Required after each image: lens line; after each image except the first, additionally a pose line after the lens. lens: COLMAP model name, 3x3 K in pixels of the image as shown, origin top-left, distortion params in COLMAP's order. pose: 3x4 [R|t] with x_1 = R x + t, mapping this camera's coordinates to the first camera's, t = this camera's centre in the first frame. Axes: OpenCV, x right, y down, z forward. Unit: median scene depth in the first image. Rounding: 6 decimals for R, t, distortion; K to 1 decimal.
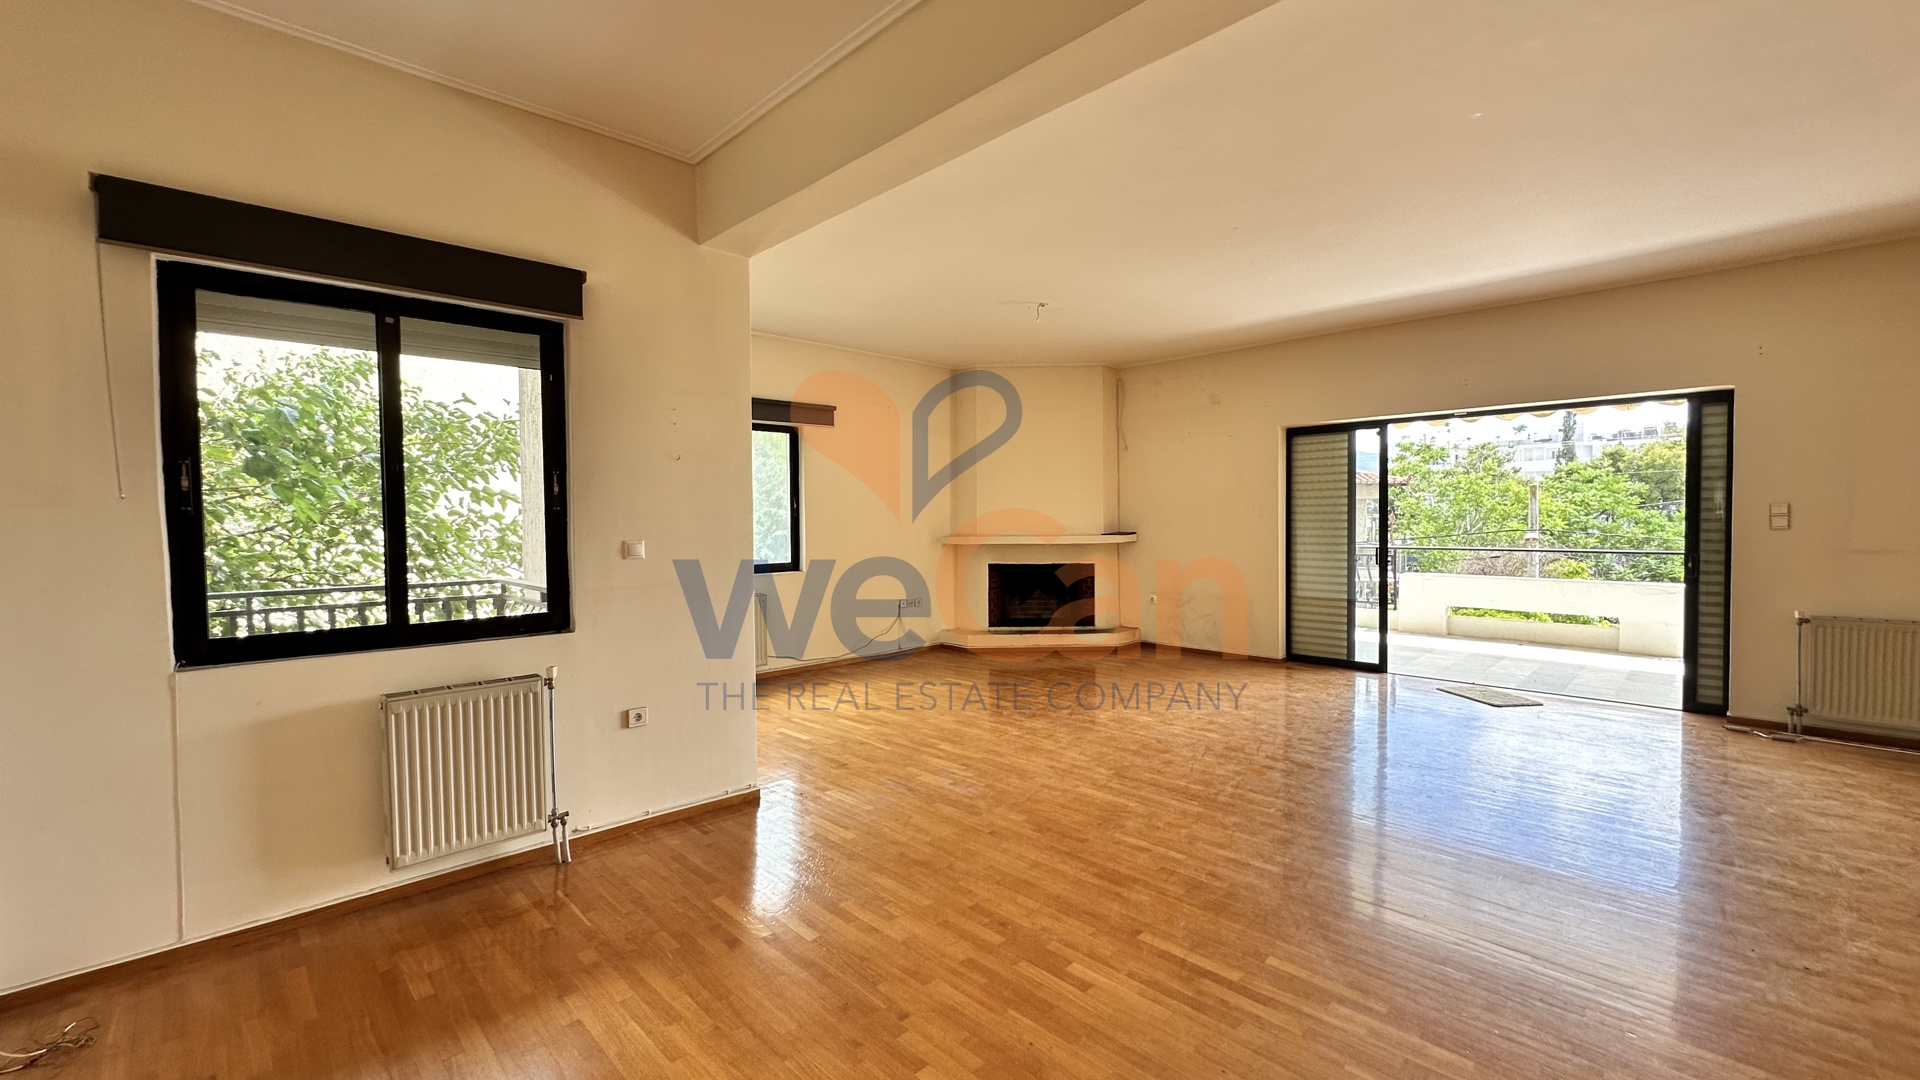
lens RADIAL K [[769.1, 0, 958.7], [0, 769.1, 541.3], [0, 0, 1]] dist [-0.008767, 0.001937]
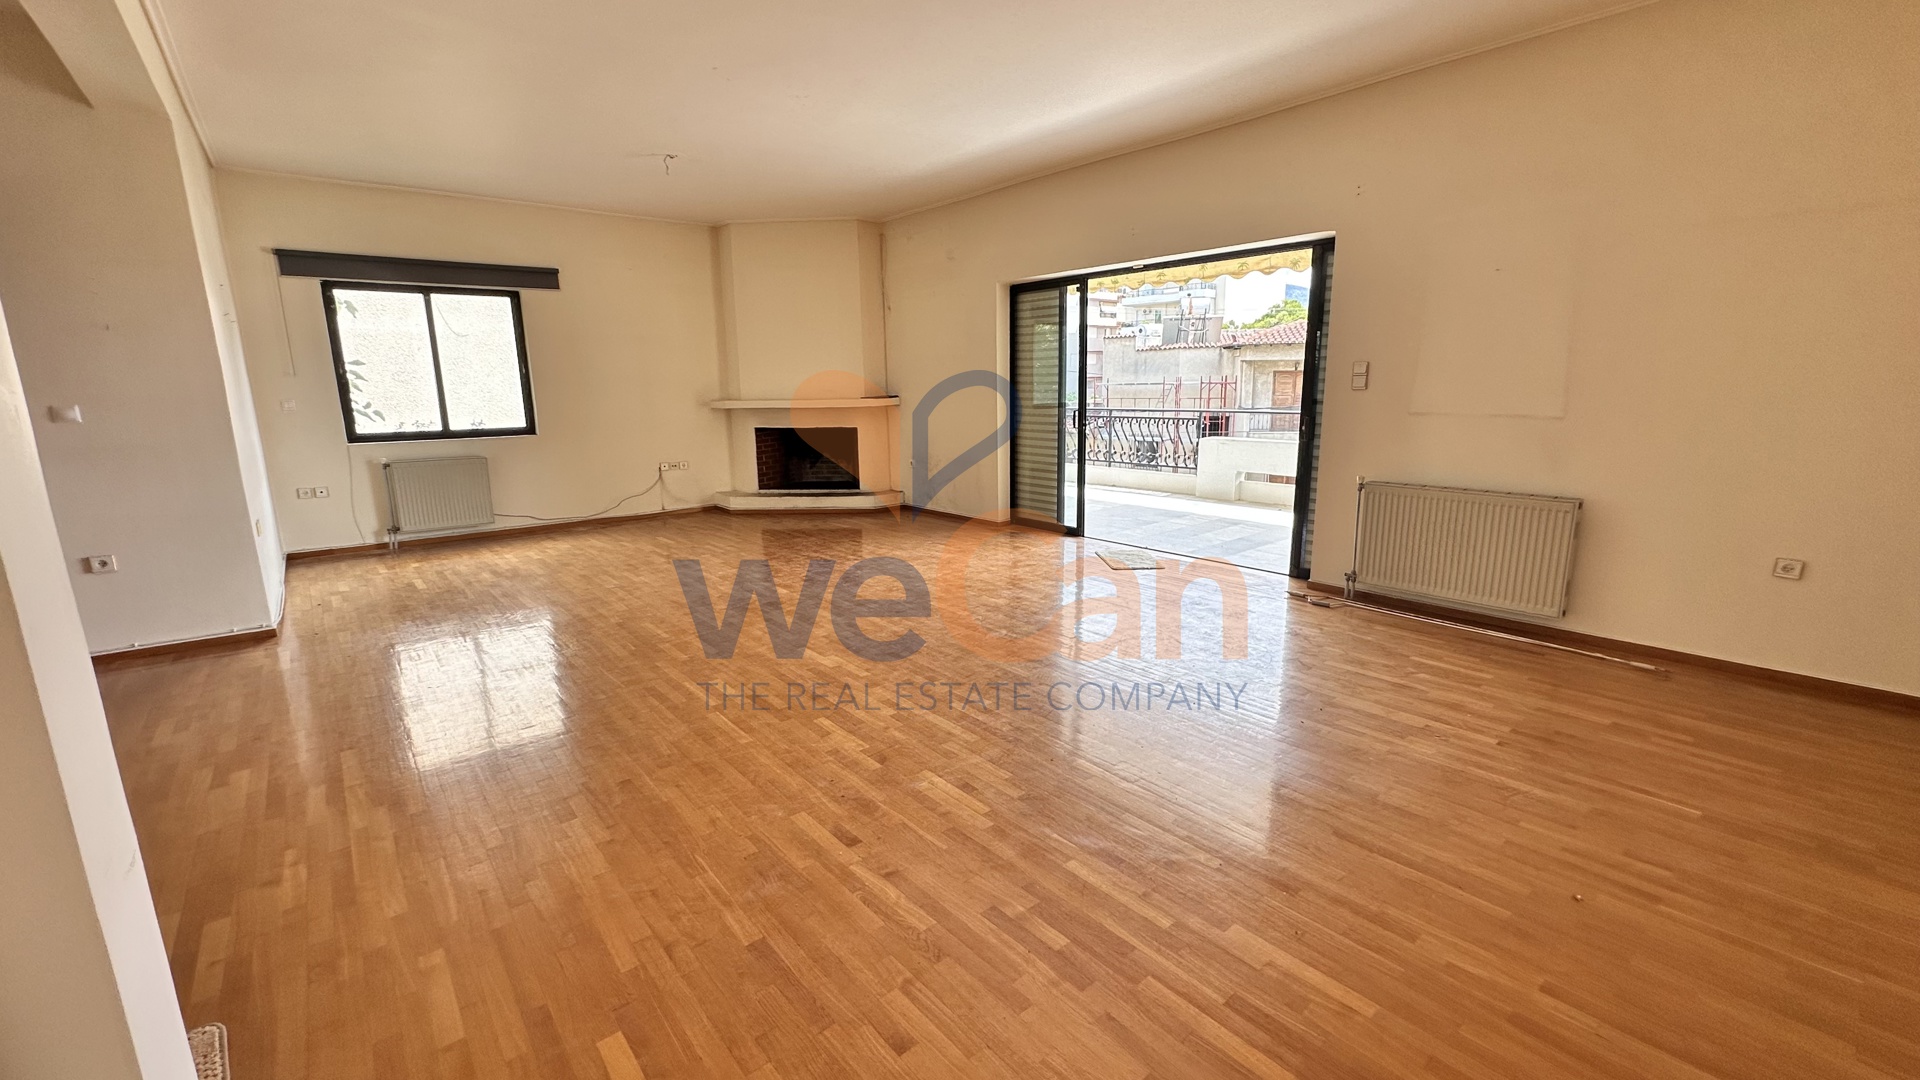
lens RADIAL K [[769.1, 0, 961.7], [0, 769.1, 540.6], [0, 0, 1]] dist [-0.008767, 0.001937]
pose [[0.997468, 0.010016, -0.070405, 0.438505], [0.002331, 0.984895, 0.173136, 0.001578], [0.071076, -0.172862, 0.982378, -0.004965]]
